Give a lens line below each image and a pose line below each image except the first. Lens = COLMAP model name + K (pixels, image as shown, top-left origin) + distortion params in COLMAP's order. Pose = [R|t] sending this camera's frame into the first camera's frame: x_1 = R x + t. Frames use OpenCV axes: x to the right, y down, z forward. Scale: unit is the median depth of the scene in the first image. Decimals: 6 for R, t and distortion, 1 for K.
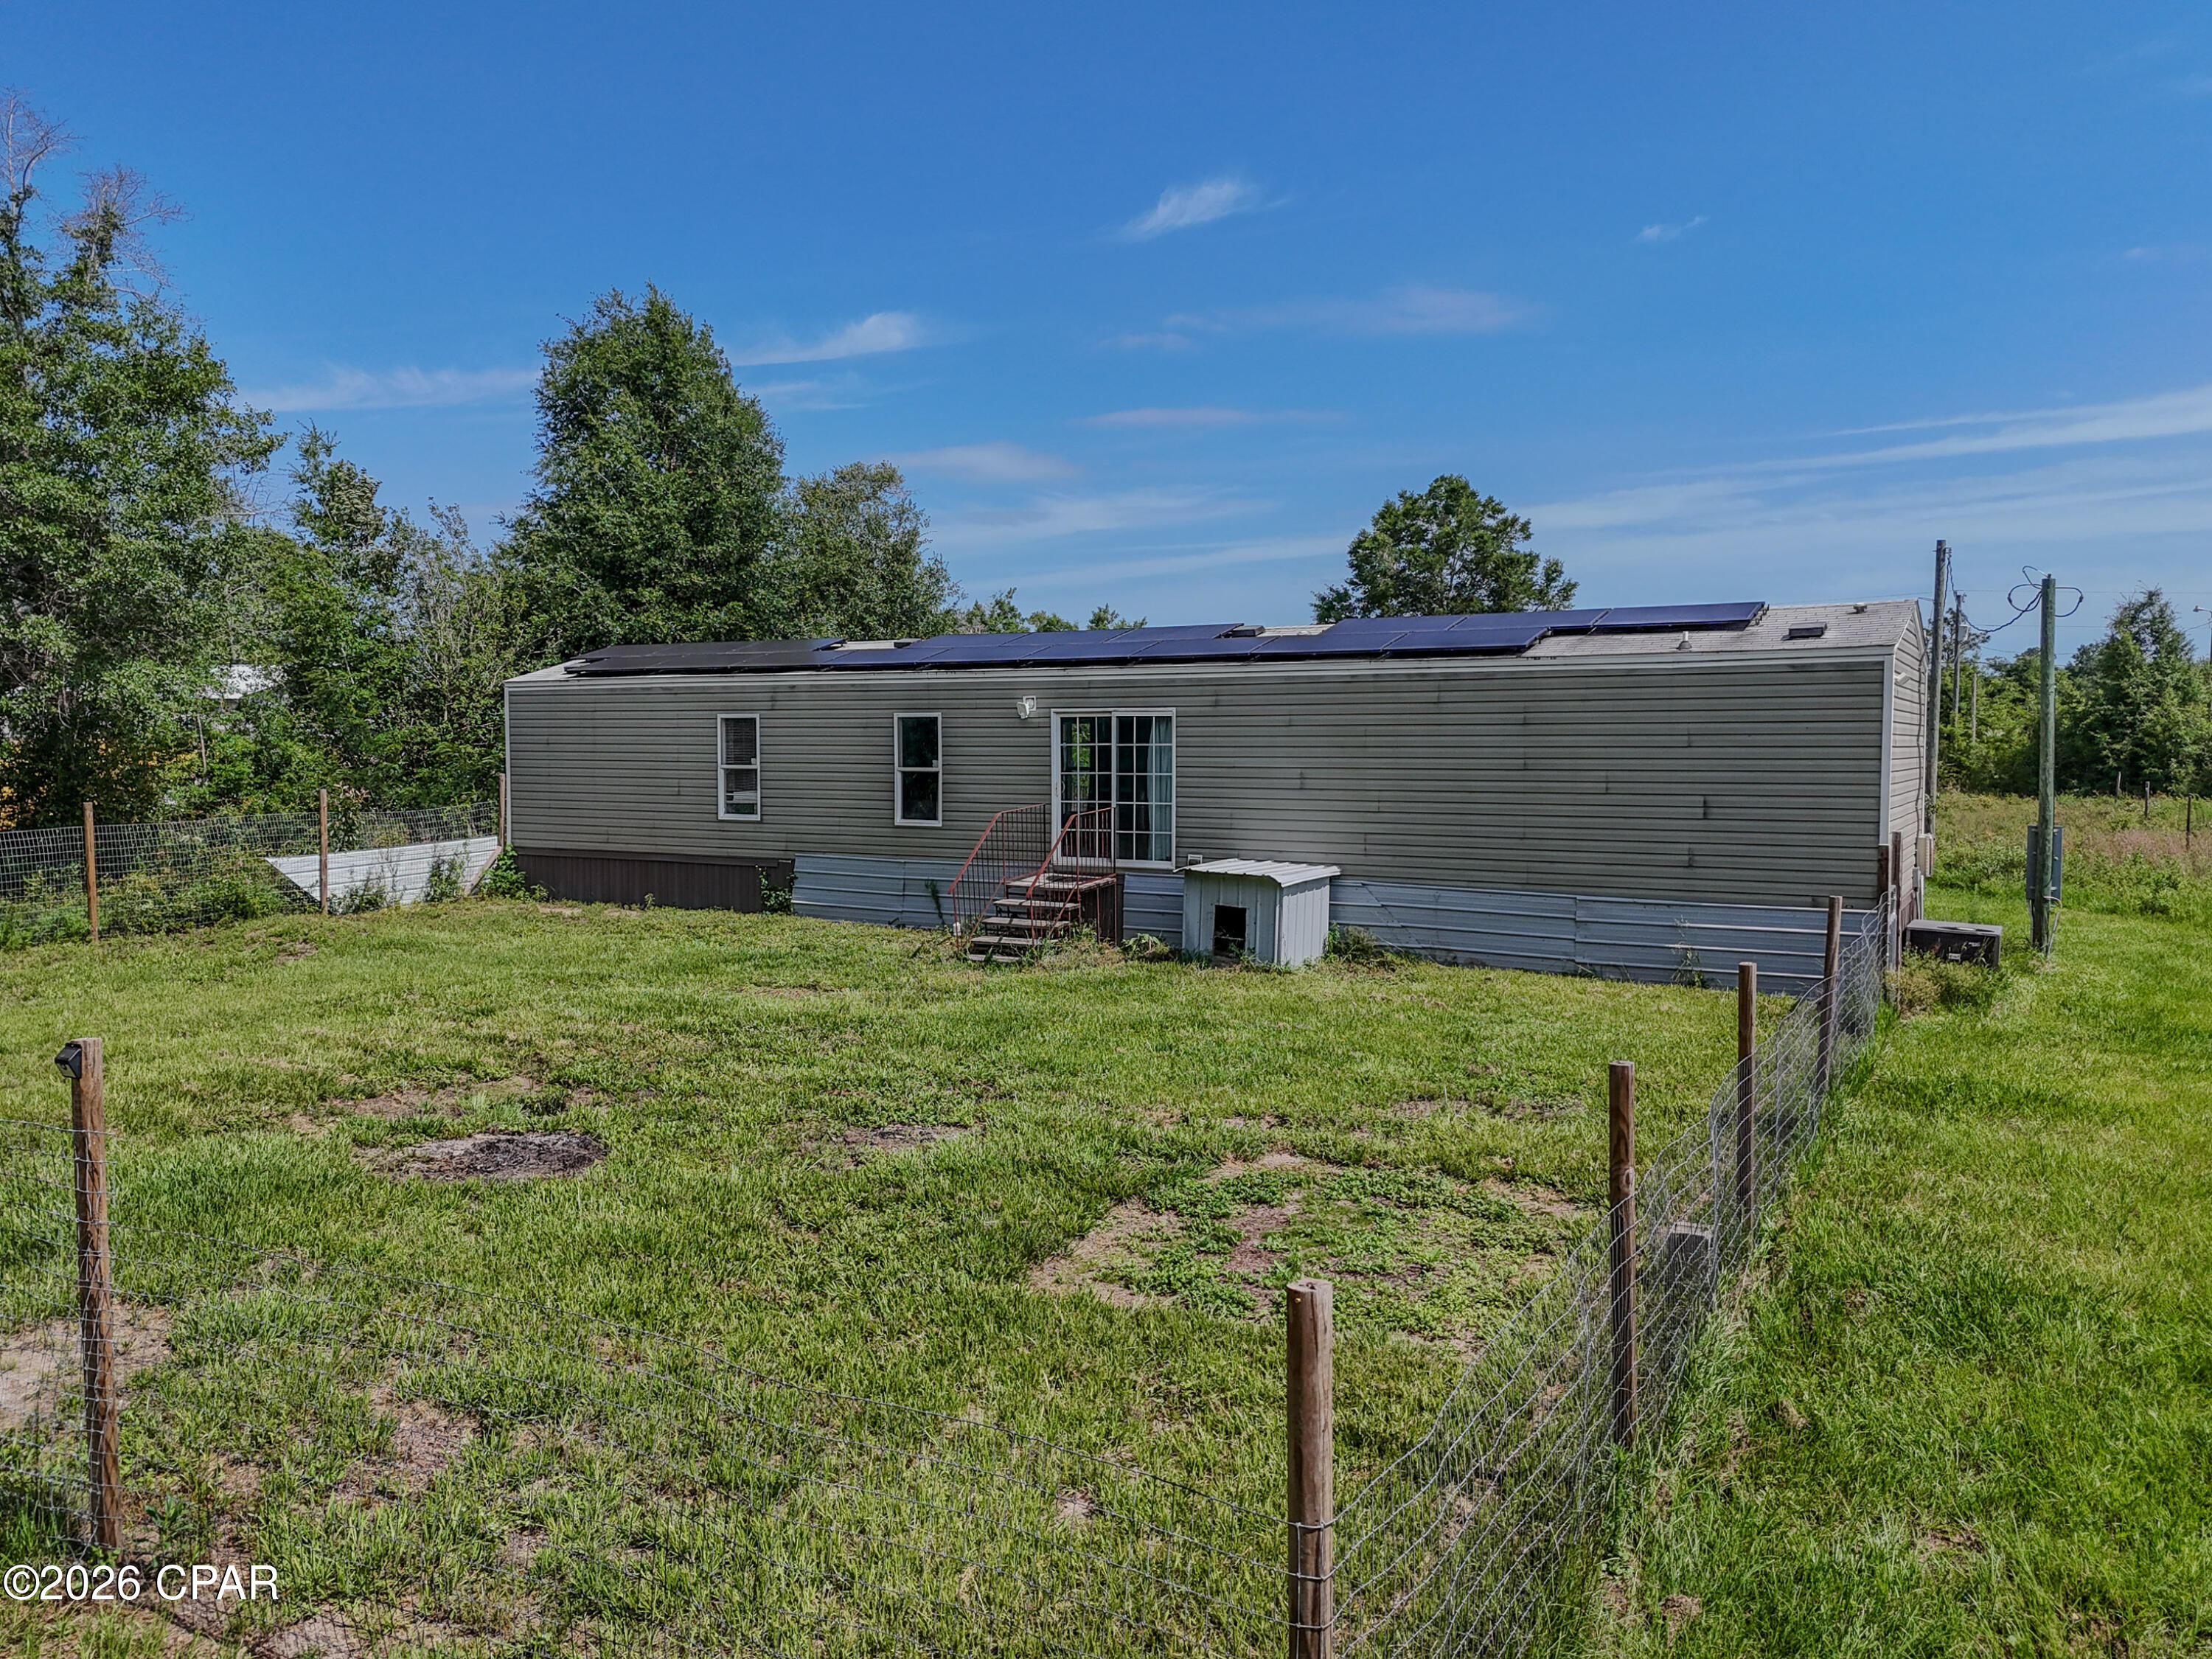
lens RADIAL K [[1638.1, 0, 1114.4], [0, 1638.1, 812.1], [0, 0, 1]] dist [0.005909, -0.000910]
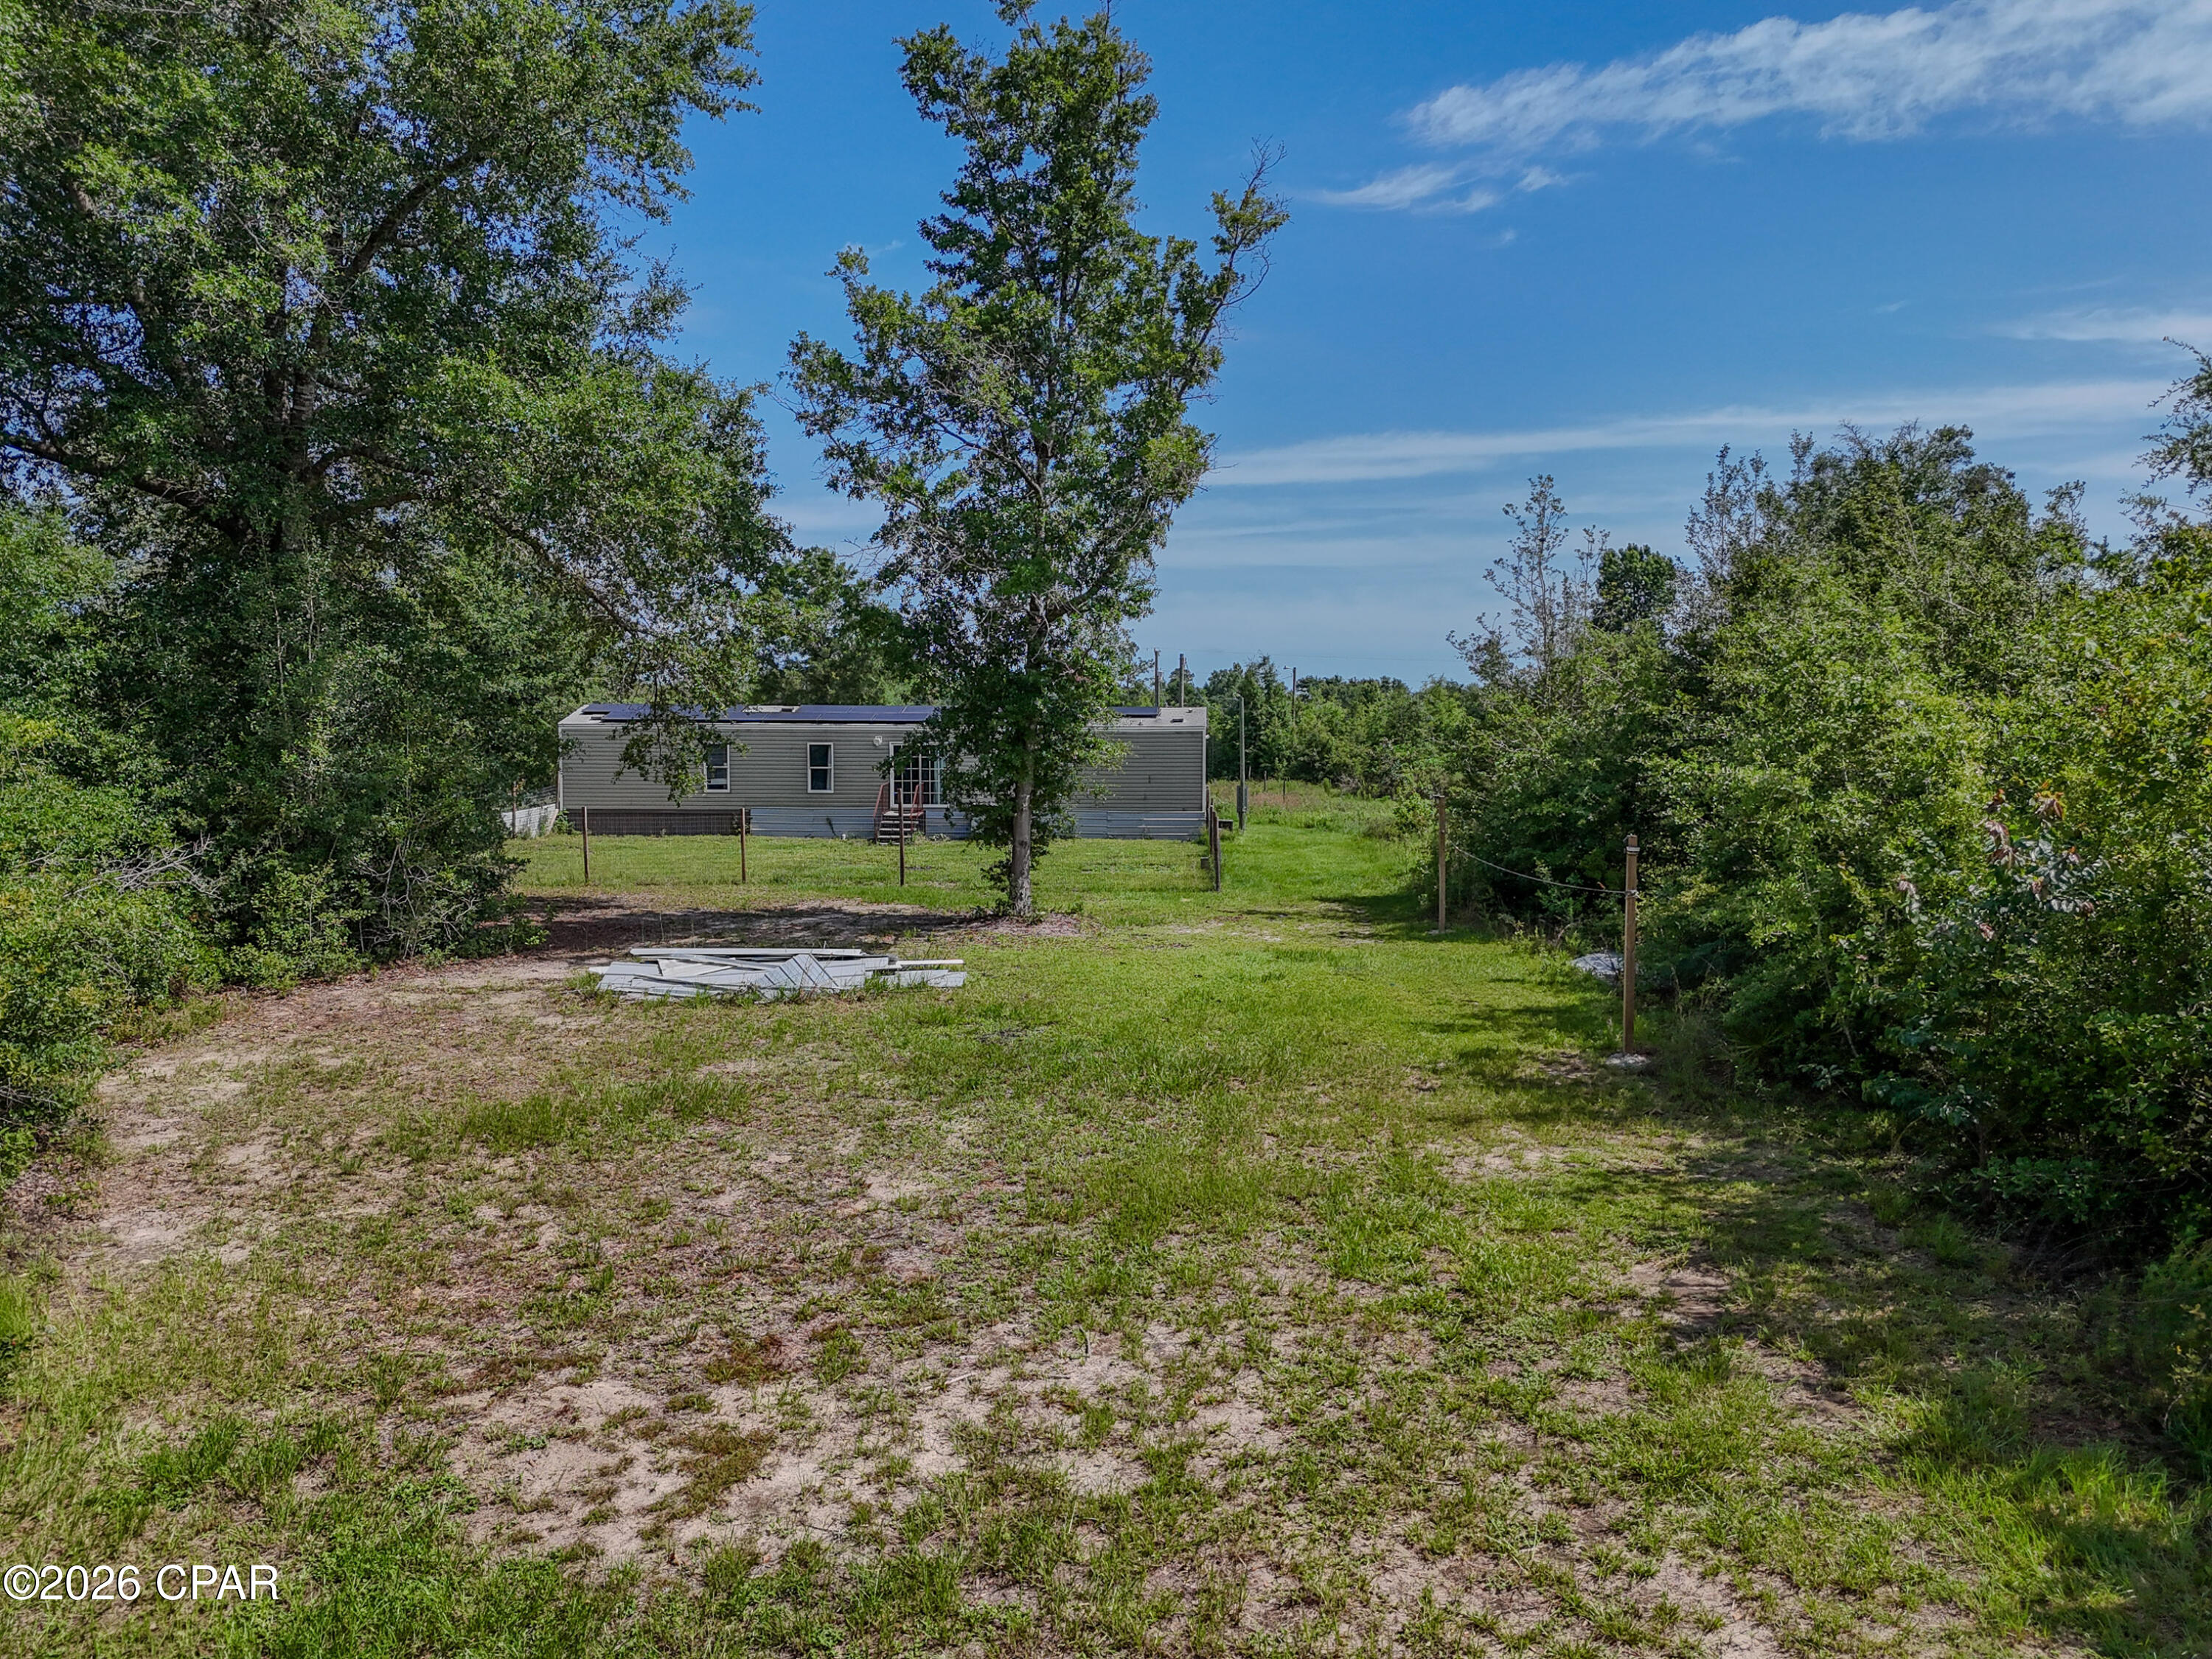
lens RADIAL K [[1595.9, 0, 1103.2], [0, 1595.9, 826.5], [0, 0, 1]] dist [0.040669, -0.002279]
pose [[0.892432, -0.021732, 0.450658, -0.775076], [0.016428, 0.999742, 0.015678, 0.027361], [-0.450883, -0.006588, 0.892559, -1.163799]]
